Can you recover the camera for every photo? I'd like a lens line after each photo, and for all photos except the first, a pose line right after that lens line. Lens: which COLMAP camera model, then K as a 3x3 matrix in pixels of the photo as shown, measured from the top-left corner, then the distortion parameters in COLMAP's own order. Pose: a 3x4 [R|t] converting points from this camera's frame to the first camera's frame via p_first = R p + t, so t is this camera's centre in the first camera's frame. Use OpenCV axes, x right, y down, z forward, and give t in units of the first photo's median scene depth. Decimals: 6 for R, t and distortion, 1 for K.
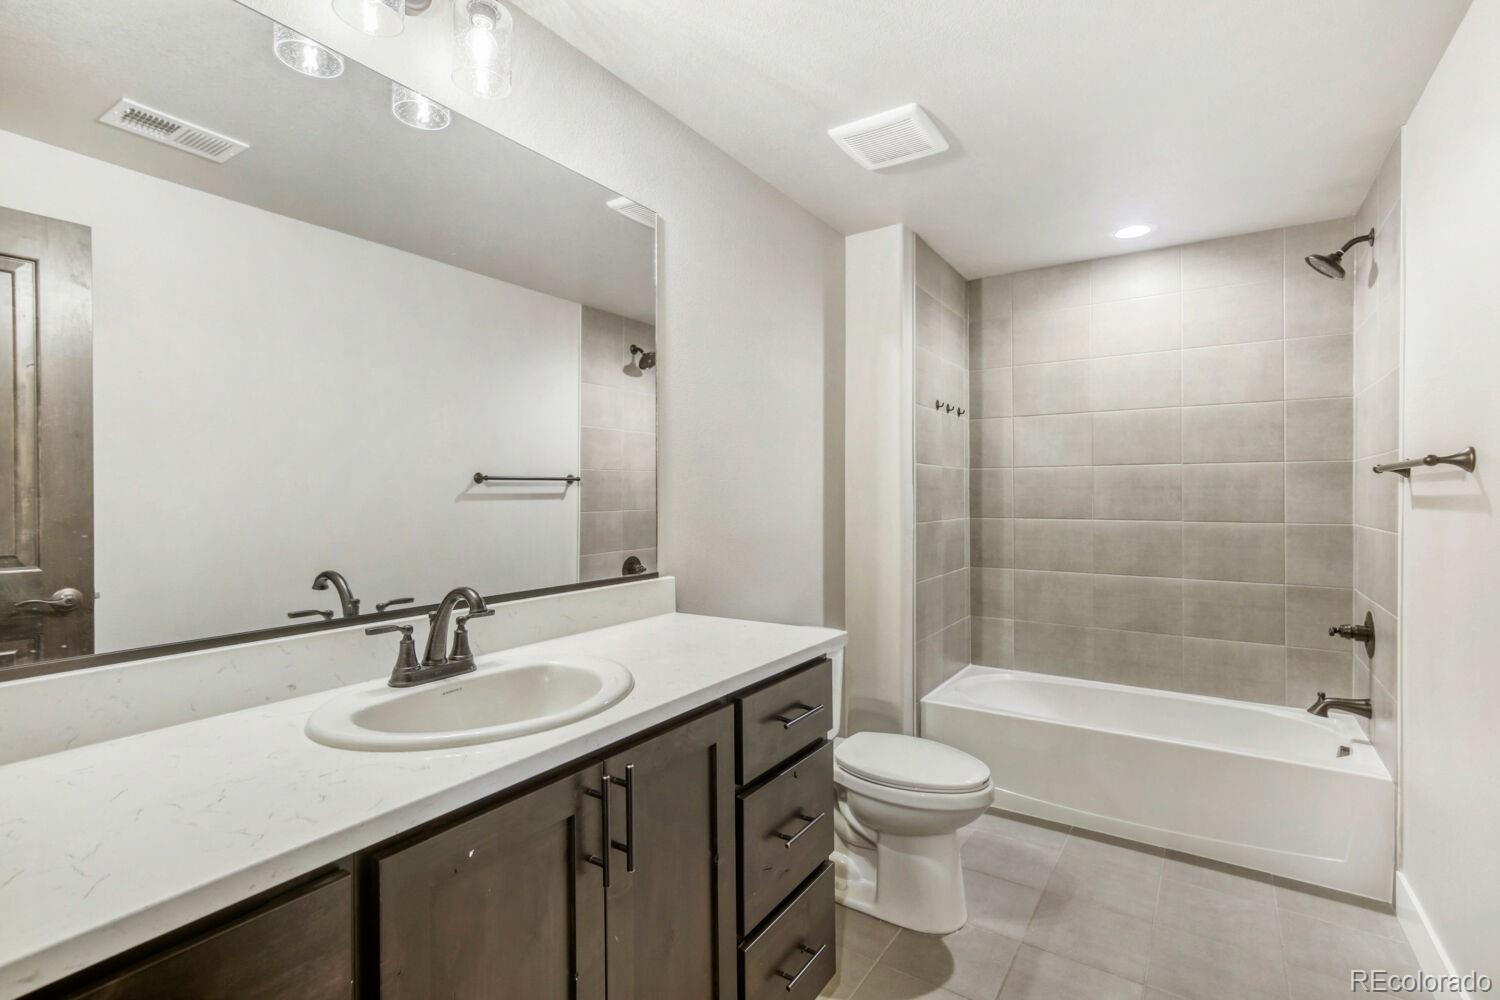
lens RADIAL K [[696.4, 0, 750.8], [0, 696.4, 502.3], [0, 0, 1]] dist [-0.001347, 0.000317]
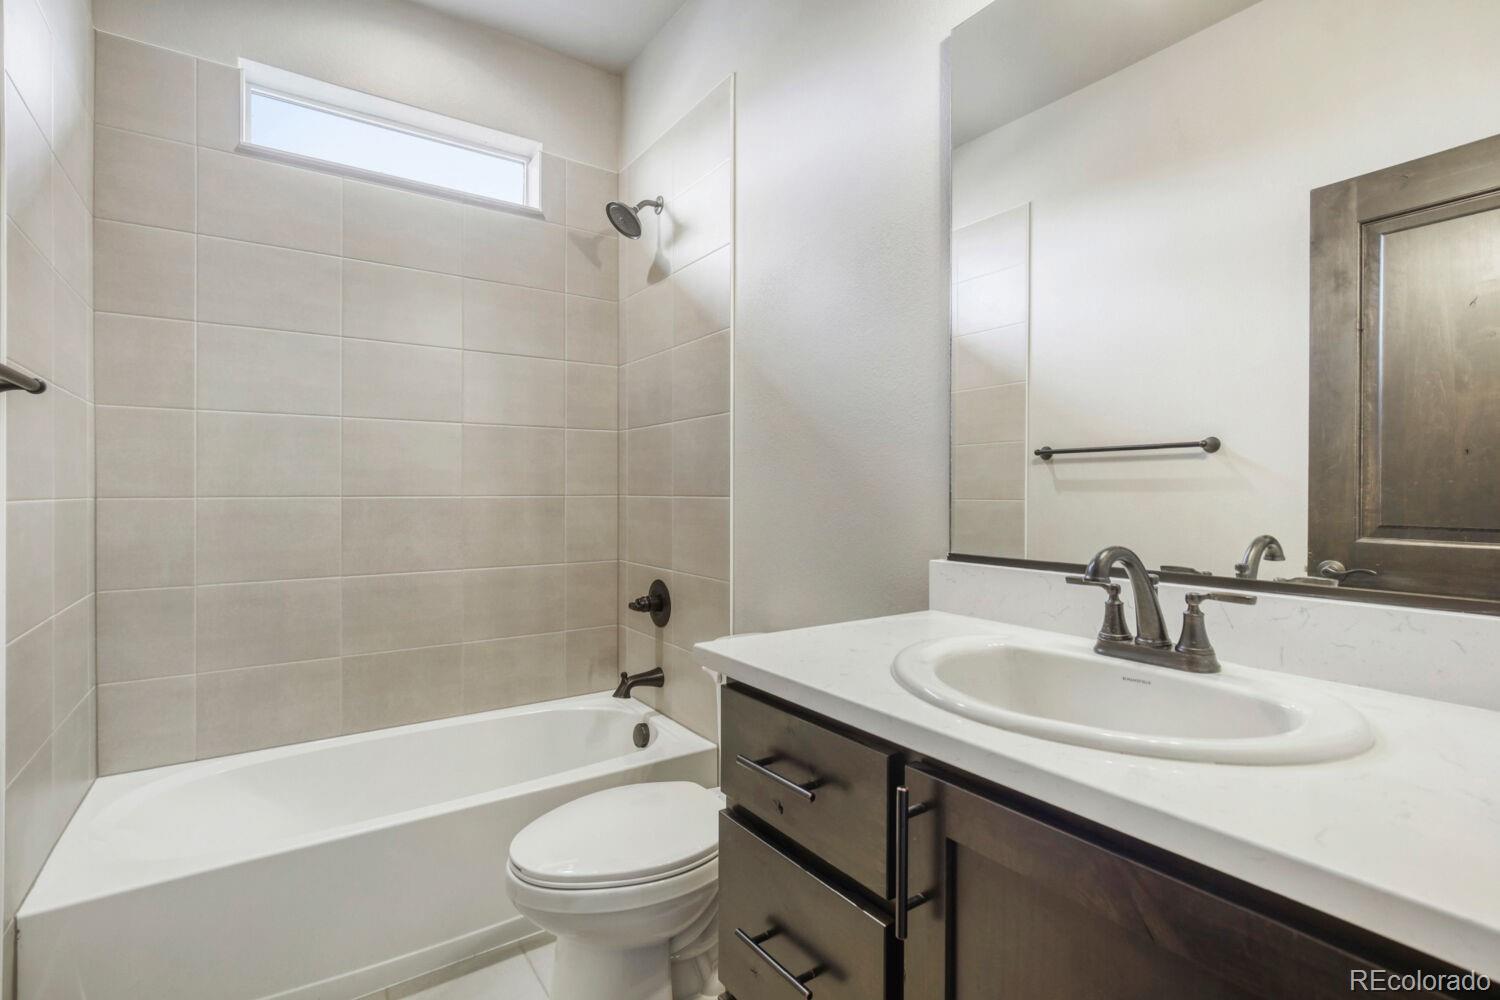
lens RADIAL K [[696.4, 0, 750.5], [0, 696.4, 500.0], [0, 0, 1]] dist [-0.001347, 0.000317]
pose [[-0.369539, 0.004602, -0.929204, 0.422734], [-0.001106, 0.999985, 0.005393, 0.070857], [0.929214, 0.003020, -0.369529, 0.891091]]
